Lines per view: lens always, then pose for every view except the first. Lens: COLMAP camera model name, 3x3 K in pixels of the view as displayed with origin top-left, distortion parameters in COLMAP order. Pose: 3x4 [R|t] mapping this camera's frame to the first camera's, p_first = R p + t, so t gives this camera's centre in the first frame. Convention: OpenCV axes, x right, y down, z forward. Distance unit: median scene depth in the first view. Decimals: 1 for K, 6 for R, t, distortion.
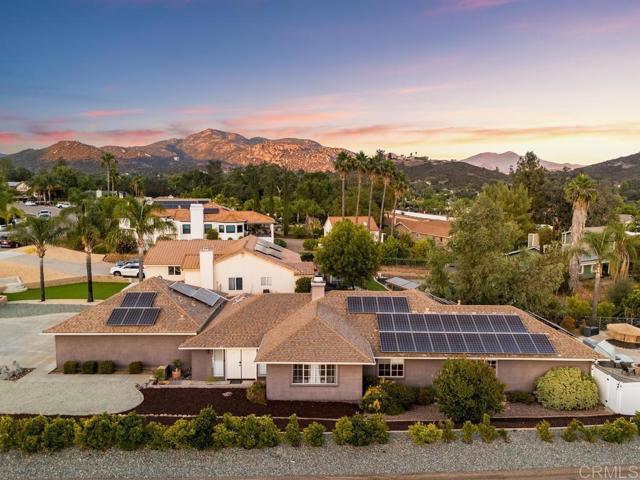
lens RADIAL K [[470.1, 0, 322.3], [0, 470.1, 238.4], [0, 0, 1]] dist [0.060560, -0.043199]
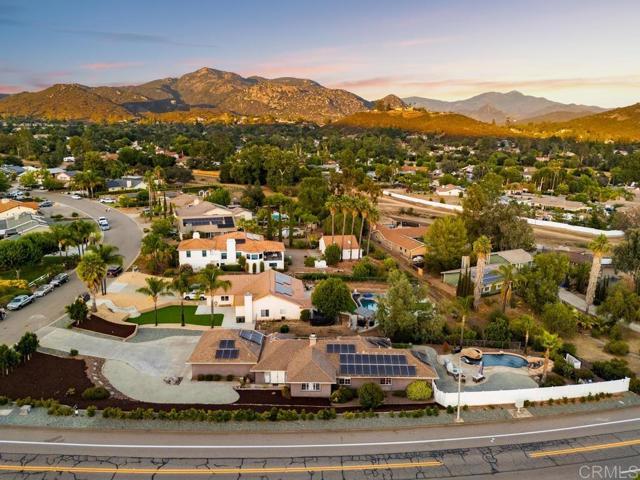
lens RADIAL K [[470.1, 0, 322.3], [0, 470.1, 238.4], [0, 0, 1]] dist [0.060560, -0.043199]
pose [[0.999983, 0.004830, 0.003202, 0.023317], [-0.005186, 0.992413, 0.122839, -0.585748], [-0.002585, -0.122854, 0.992421, -1.000285]]
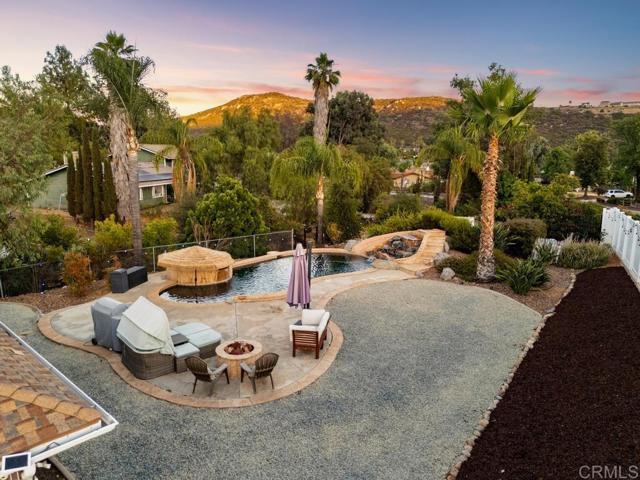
lens RADIAL K [[470.1, 0, 322.3], [0, 470.1, 238.4], [0, 0, 1]] dist [0.060560, -0.043199]
pose [[0.676514, -0.133385, 0.724249, 0.454701], [0.073508, 0.990780, 0.113808, 0.148508], [-0.732752, -0.023755, 0.680082, 0.704339]]
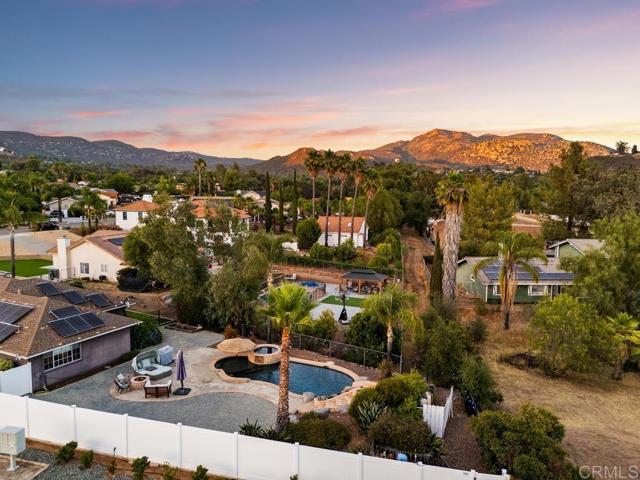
lens RADIAL K [[470.1, 0, 322.3], [0, 470.1, 238.4], [0, 0, 1]] dist [0.060560, -0.043199]
pose [[0.890332, 0.048313, -0.452742, 1.343888], [-0.048537, 0.998759, 0.011131, -0.030282], [0.452718, 0.012065, 0.891572, 0.327106]]
